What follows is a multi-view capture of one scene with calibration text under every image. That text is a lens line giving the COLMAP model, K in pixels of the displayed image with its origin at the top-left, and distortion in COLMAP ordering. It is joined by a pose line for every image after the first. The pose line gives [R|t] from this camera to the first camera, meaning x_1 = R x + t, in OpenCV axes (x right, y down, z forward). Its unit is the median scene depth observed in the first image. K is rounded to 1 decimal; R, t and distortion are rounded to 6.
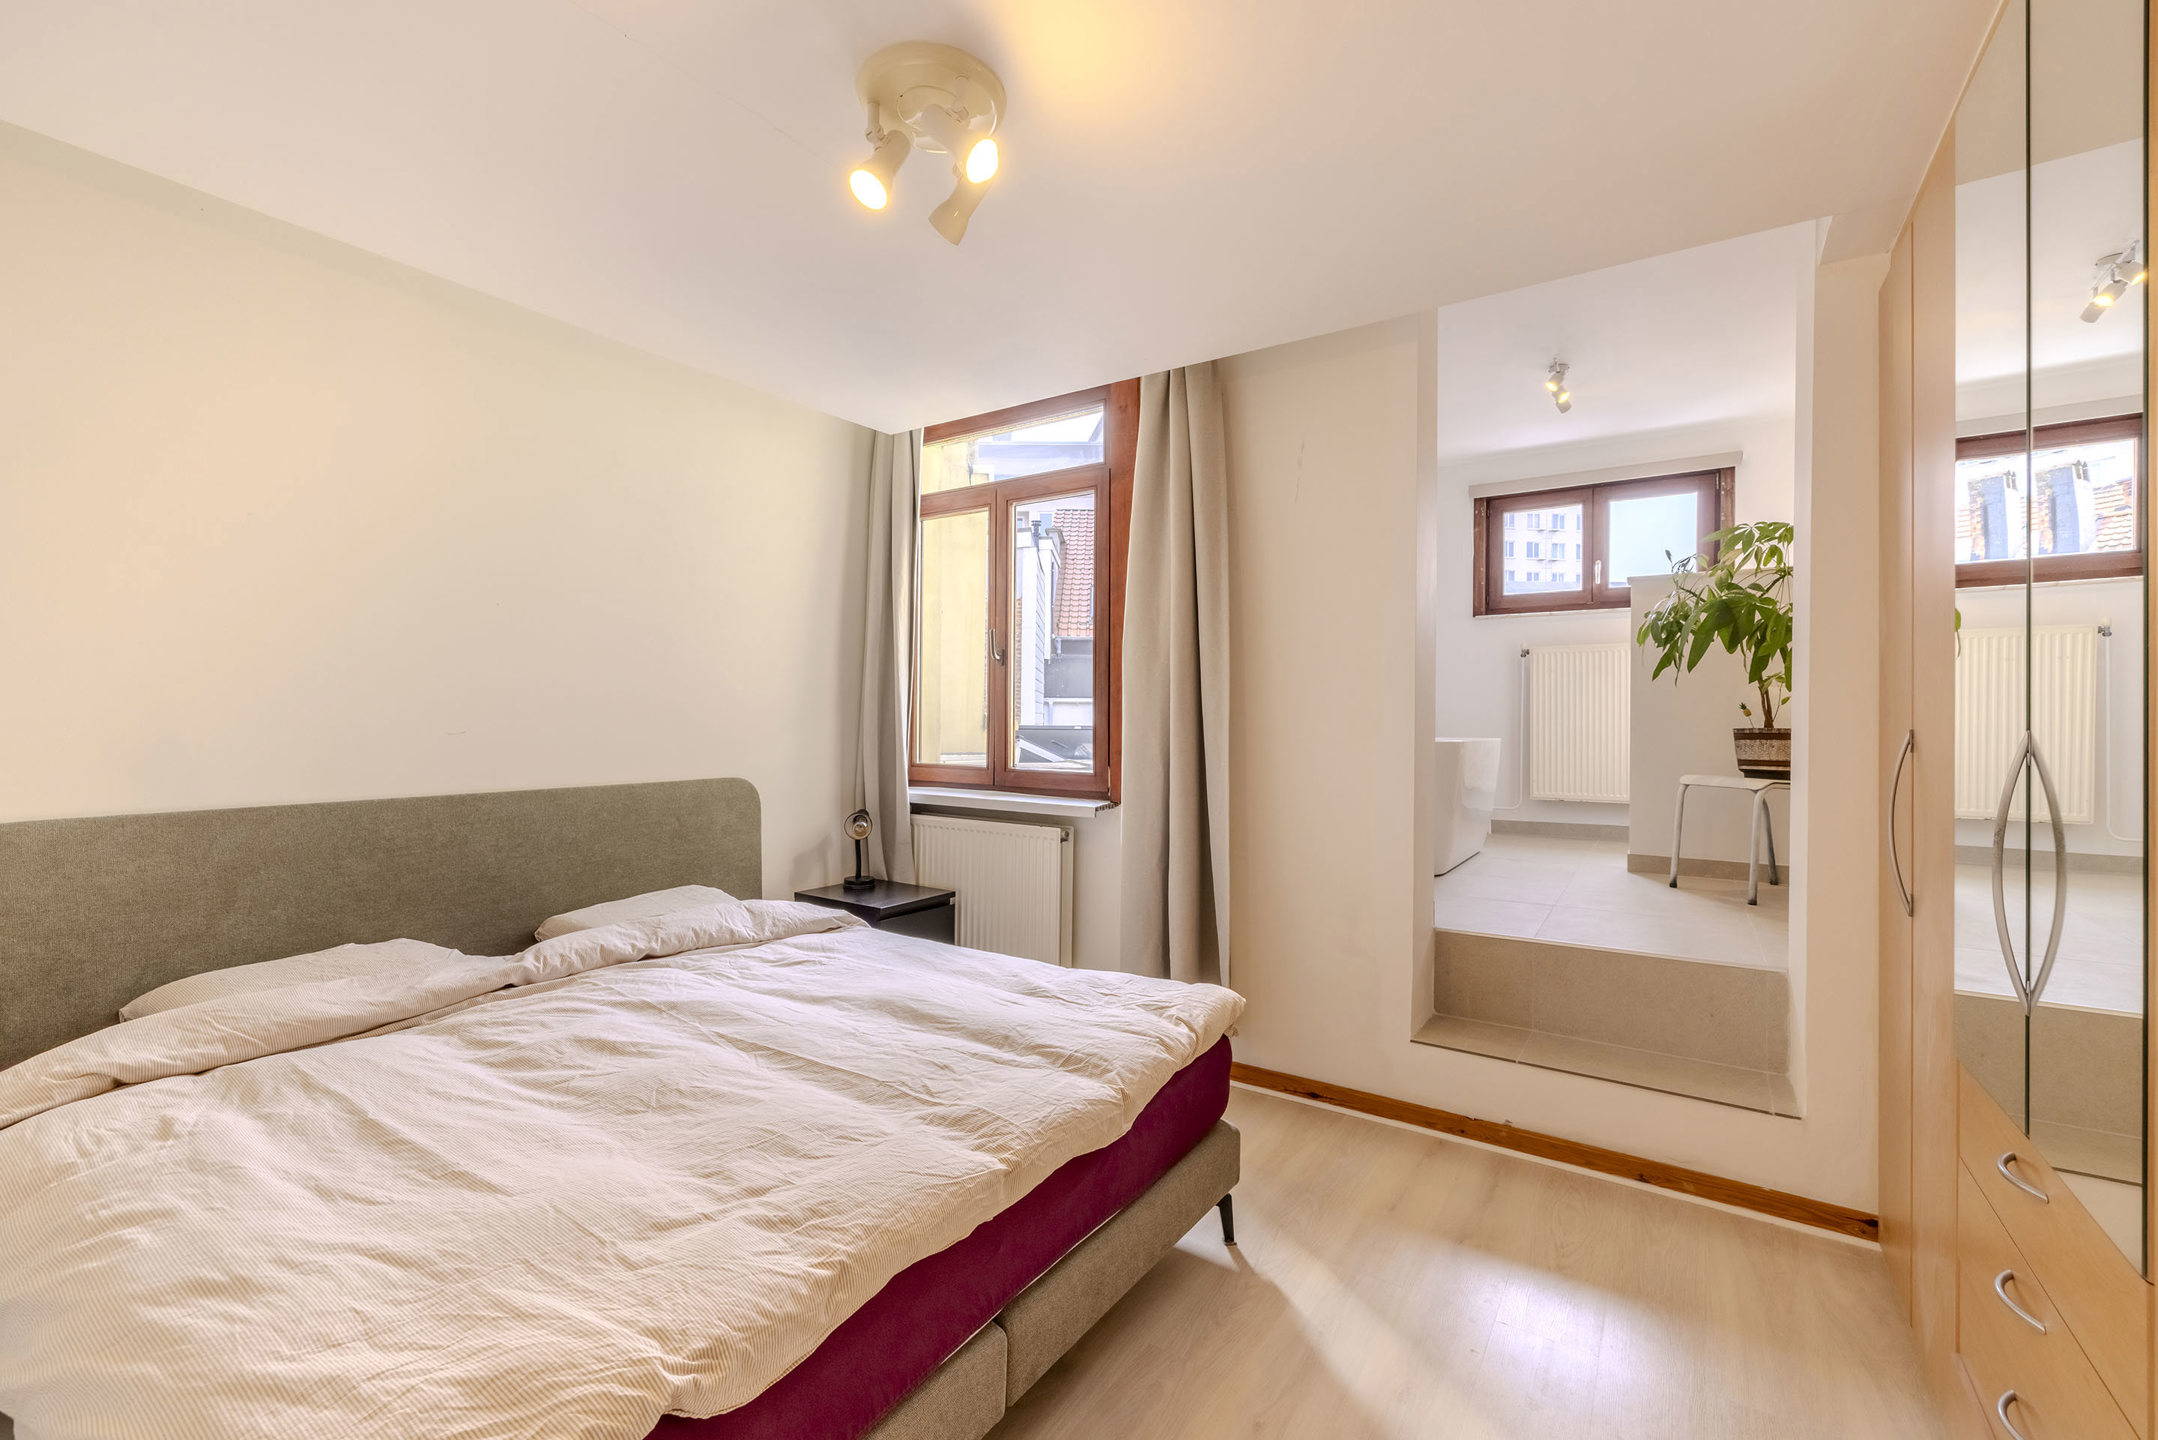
lens RADIAL K [[928.3, 0, 1083.7], [0, 928.3, 703.9], [0, 0, 1]] dist [0.001931, 0.000079]
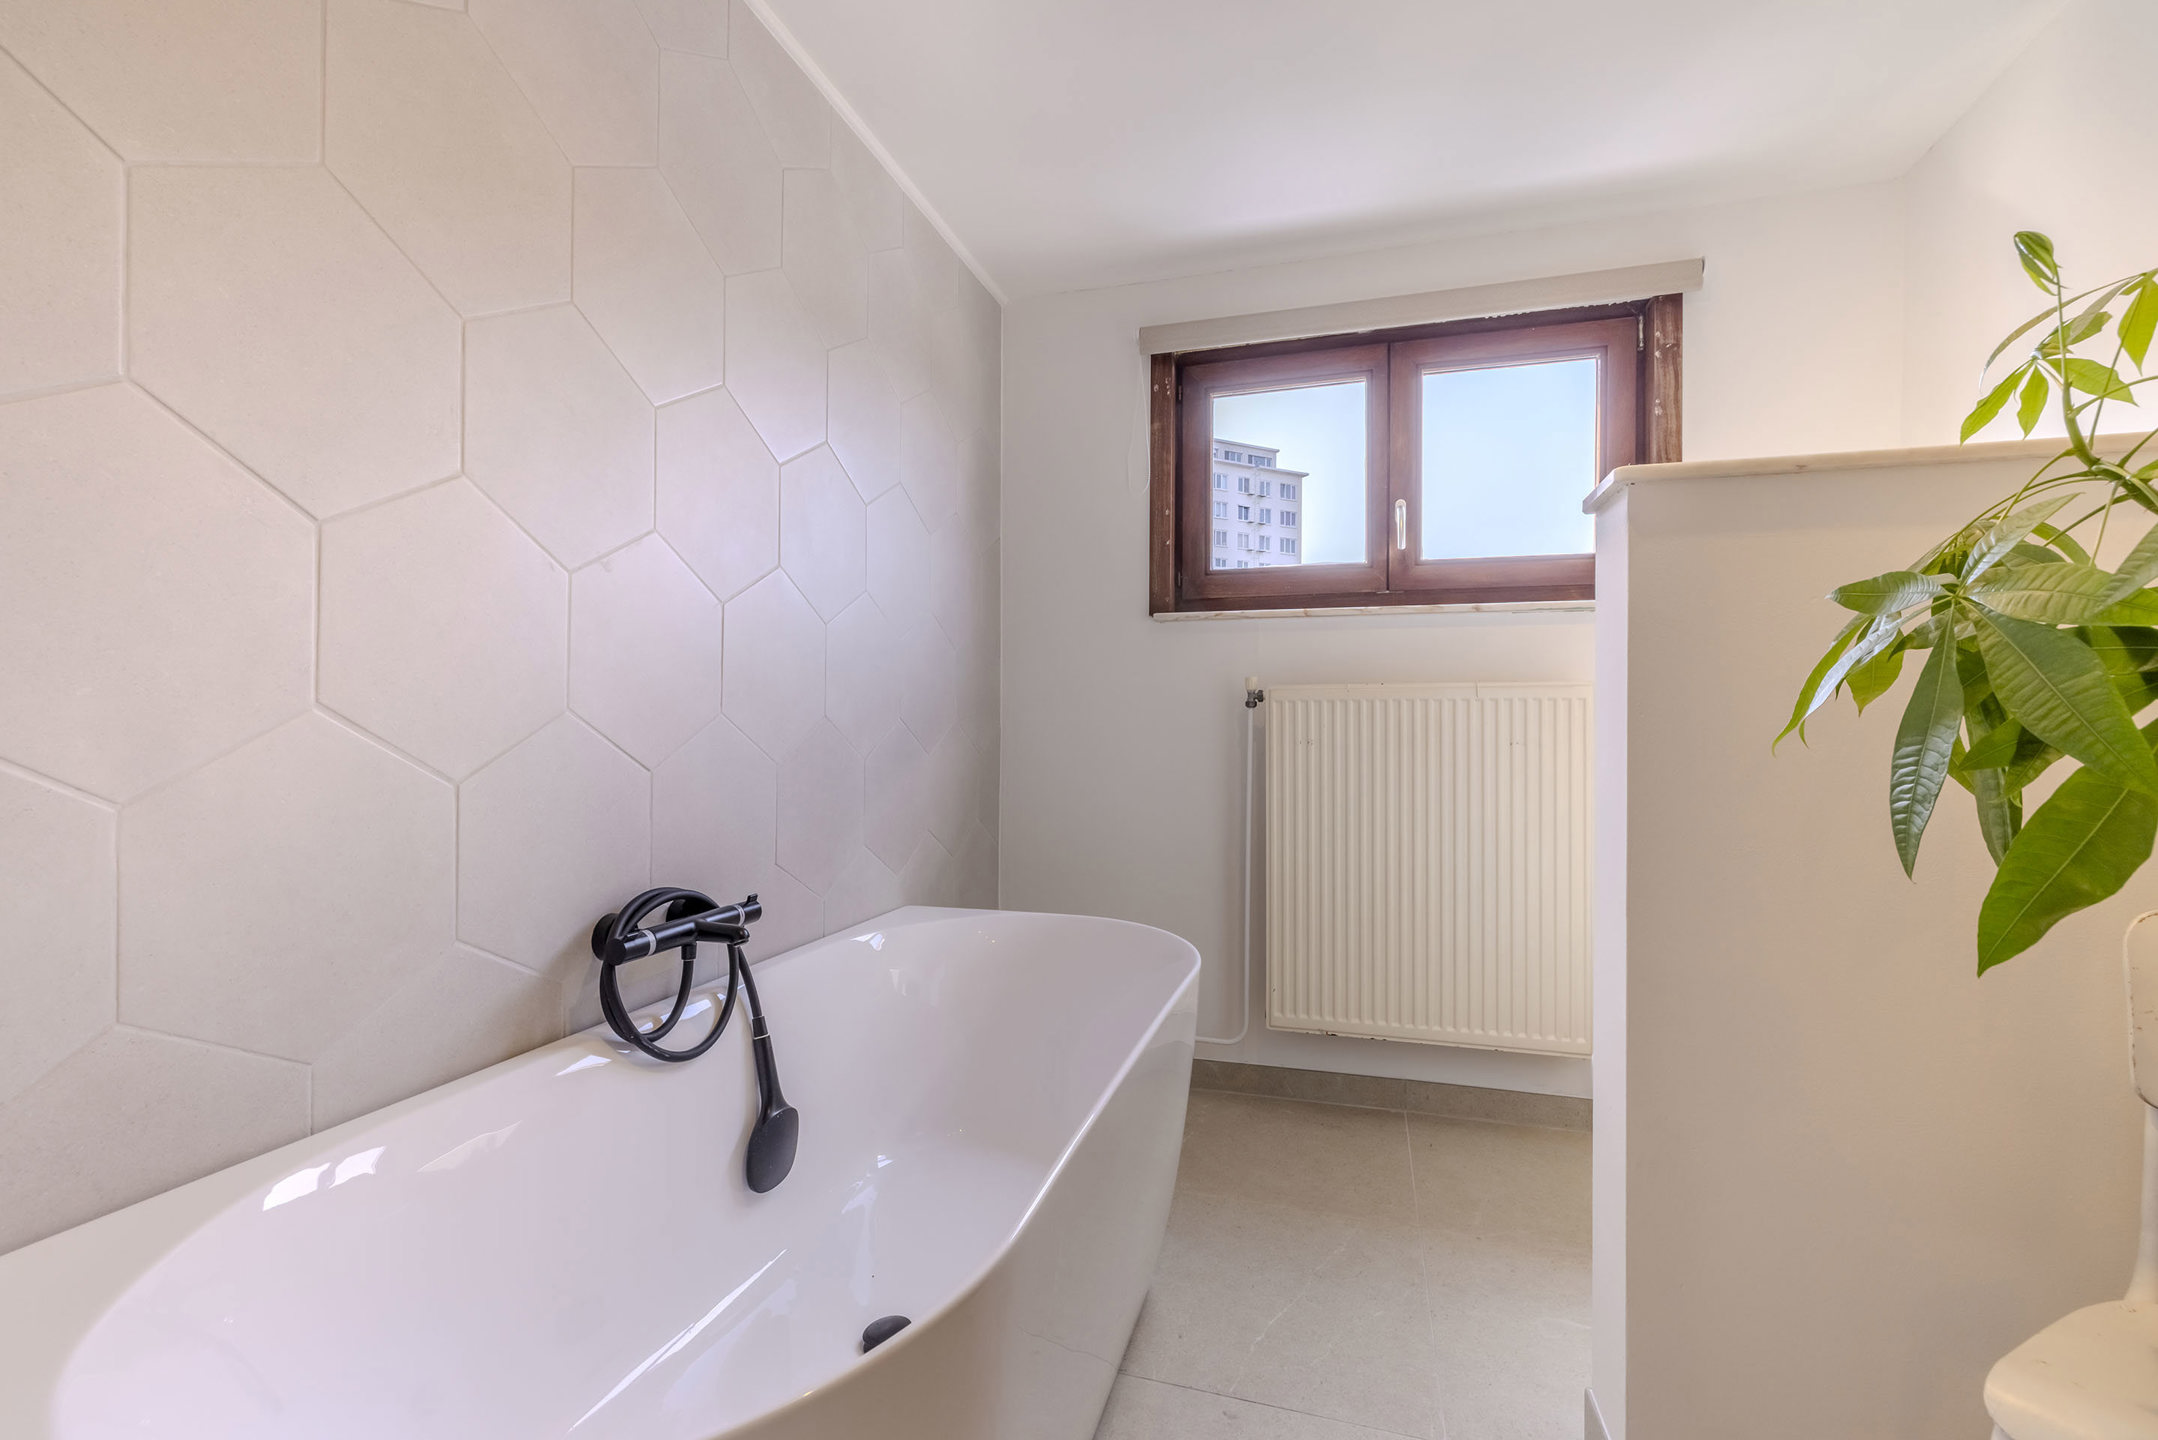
lens RADIAL K [[928.3, 0, 1074.2], [0, 928.3, 727.2], [0, 0, 1]] dist [0.001931, 0.000079]
pose [[0.955336, -0.001348, 0.295518, 0.260791], [0.001479, 0.999999, -0.000218, -0.041549], [-0.295517, 0.000646, 0.955337, 0.602743]]
